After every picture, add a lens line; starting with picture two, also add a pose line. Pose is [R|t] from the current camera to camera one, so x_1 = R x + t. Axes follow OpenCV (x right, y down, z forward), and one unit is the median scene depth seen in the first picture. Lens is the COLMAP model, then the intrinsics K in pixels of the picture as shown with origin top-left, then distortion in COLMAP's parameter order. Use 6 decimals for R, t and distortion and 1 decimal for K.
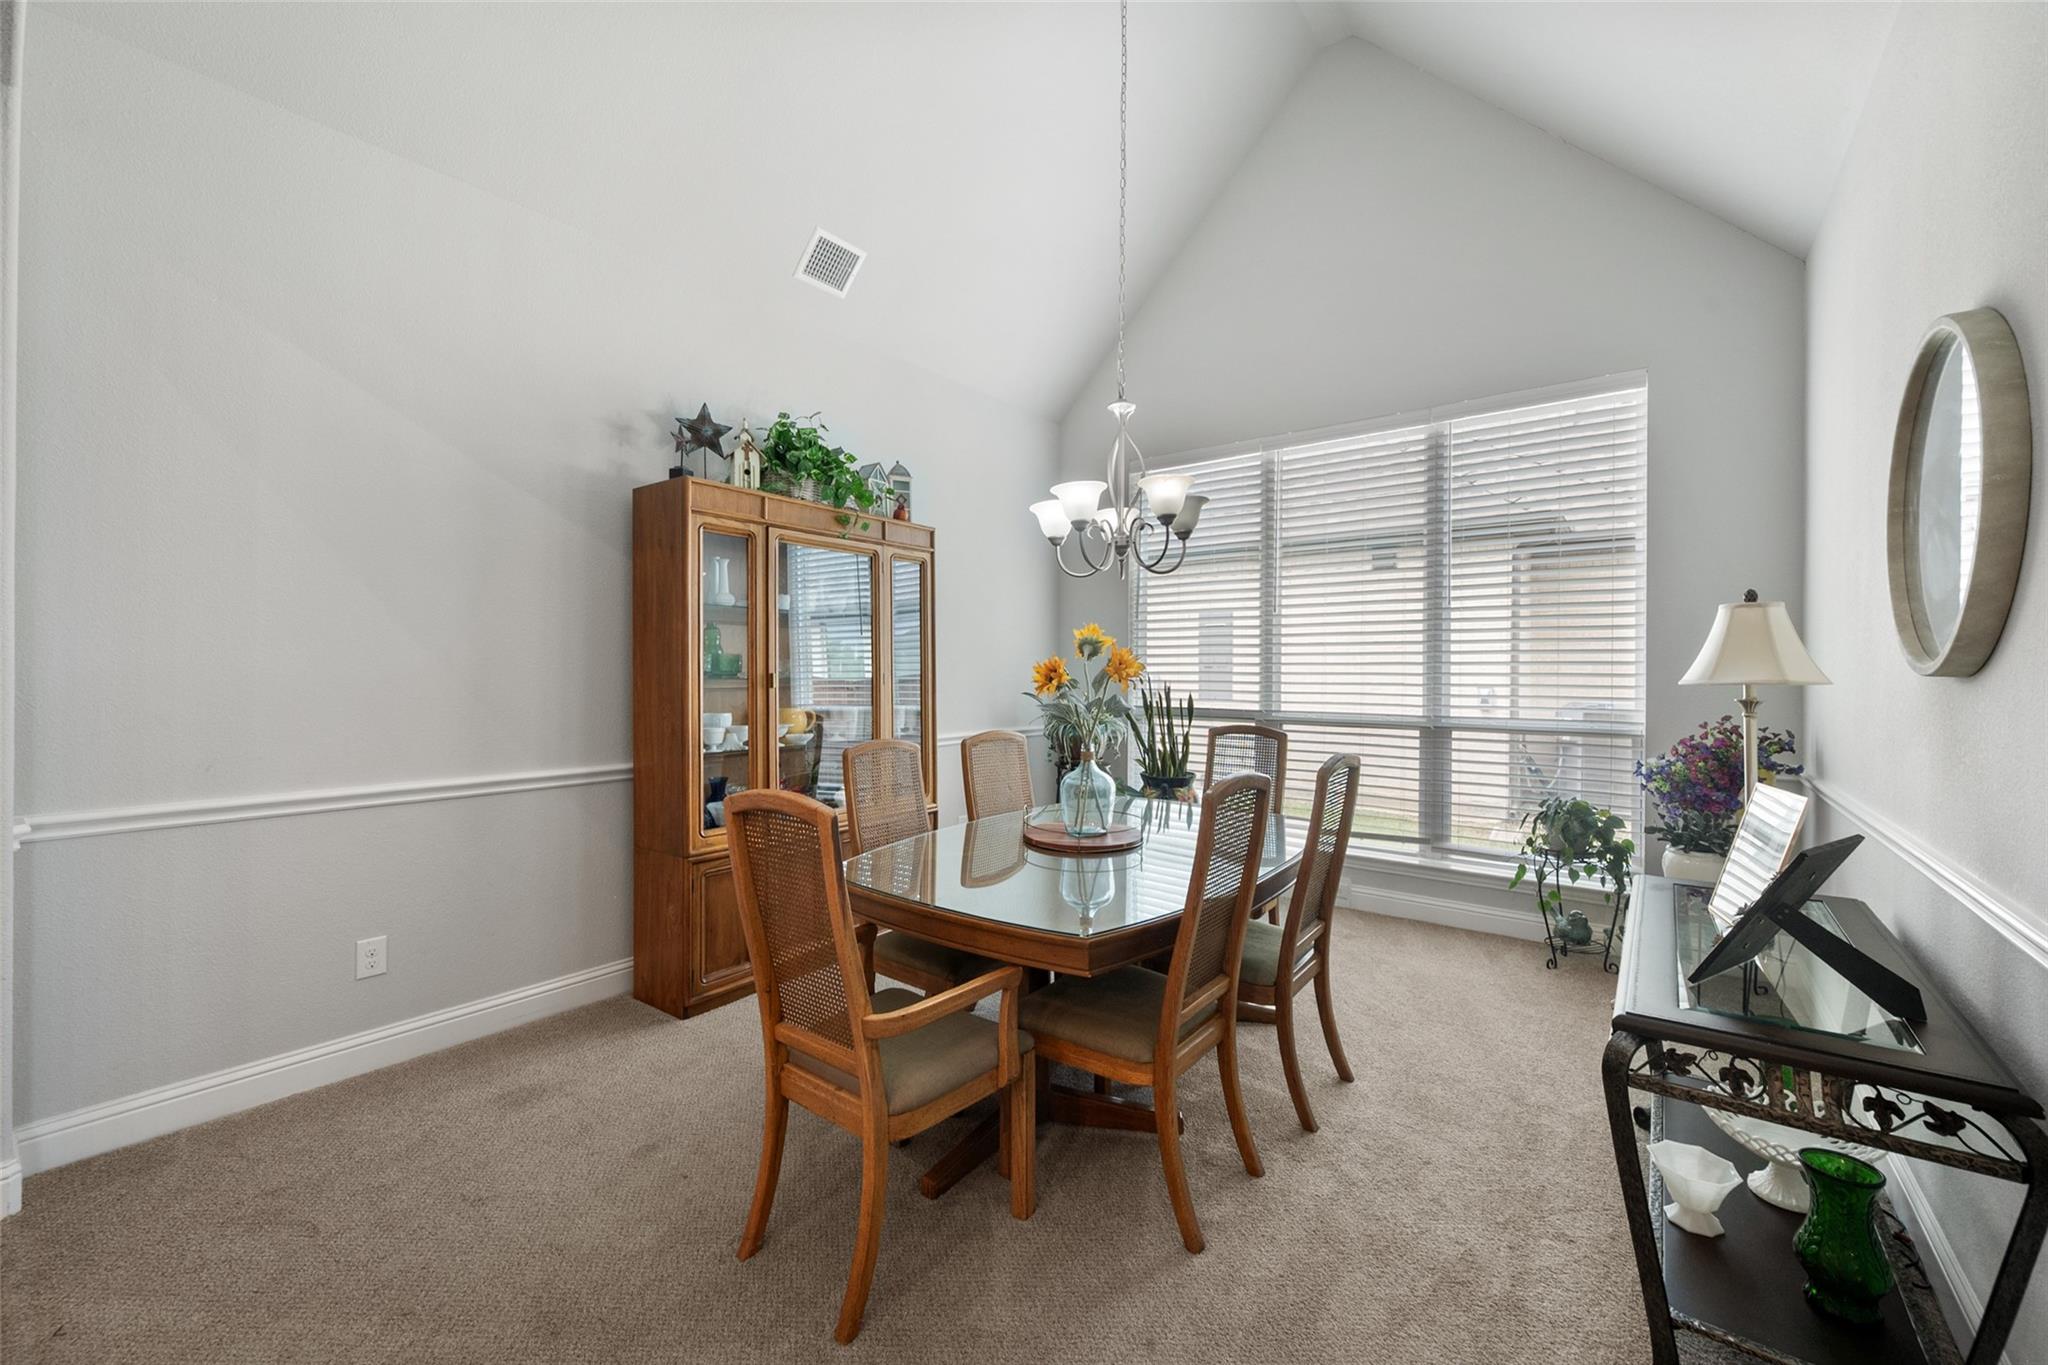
lens RADIAL K [[812.2, 0, 1029.0], [0, 812.2, 671.1], [0, 0, 1]] dist [-0.000516, -0.000026]
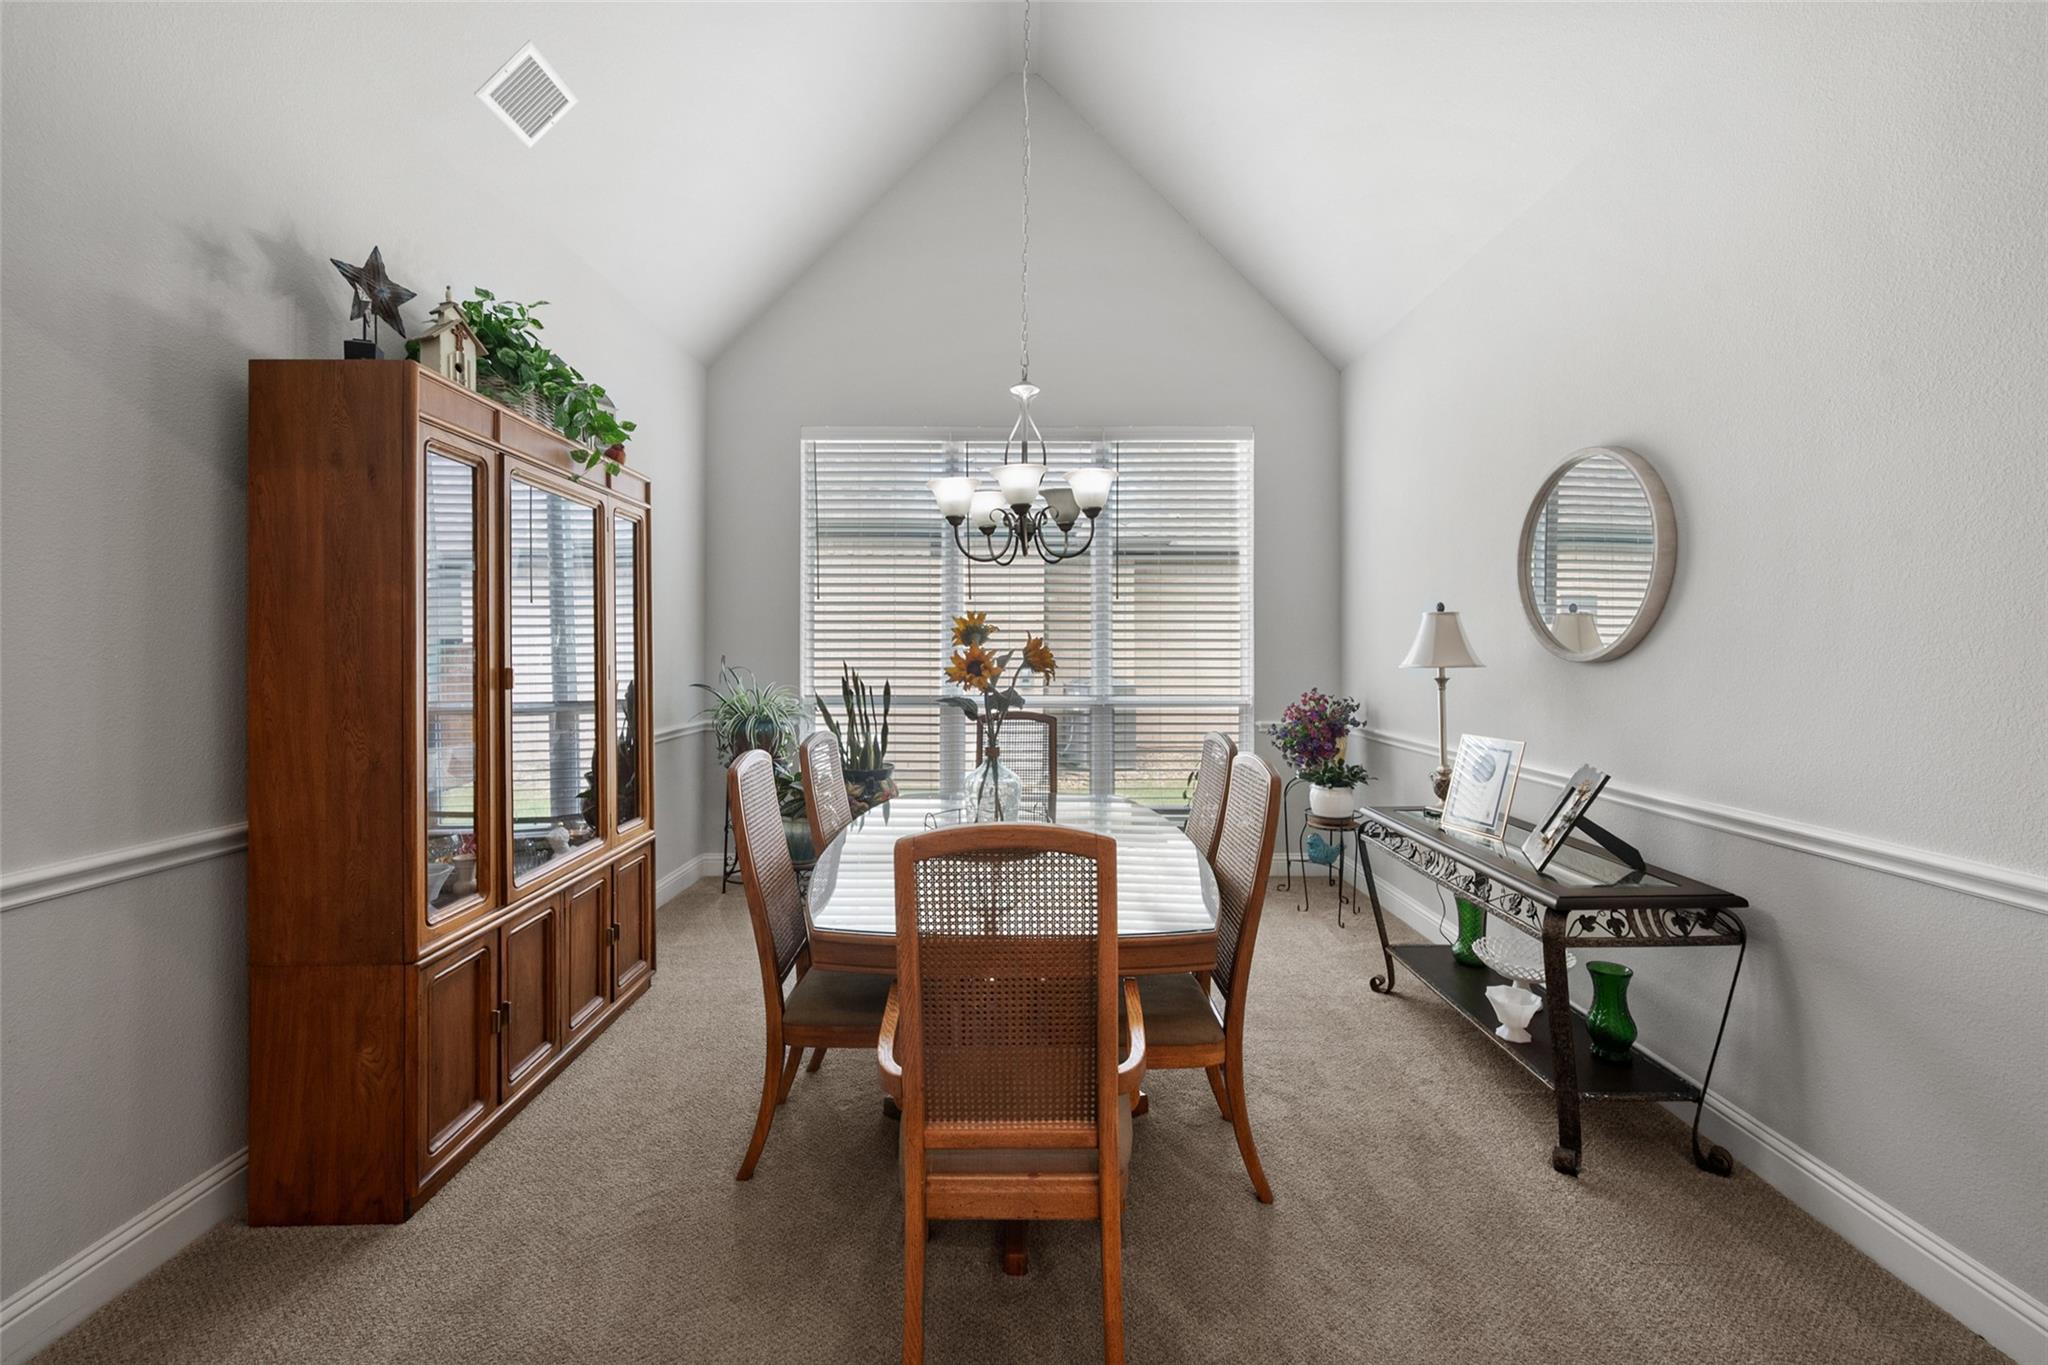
lens RADIAL K [[837.6, 0, 1029.0], [0, 837.6, 642.2], [0, 0, 1]] dist [-0.001863, -0.000234]
pose [[0.788530, 0.003465, 0.614987, -0.405527], [0.003154, 0.999948, -0.009678, -0.010953], [-0.614989, 0.009571, 0.788478, 0.171586]]
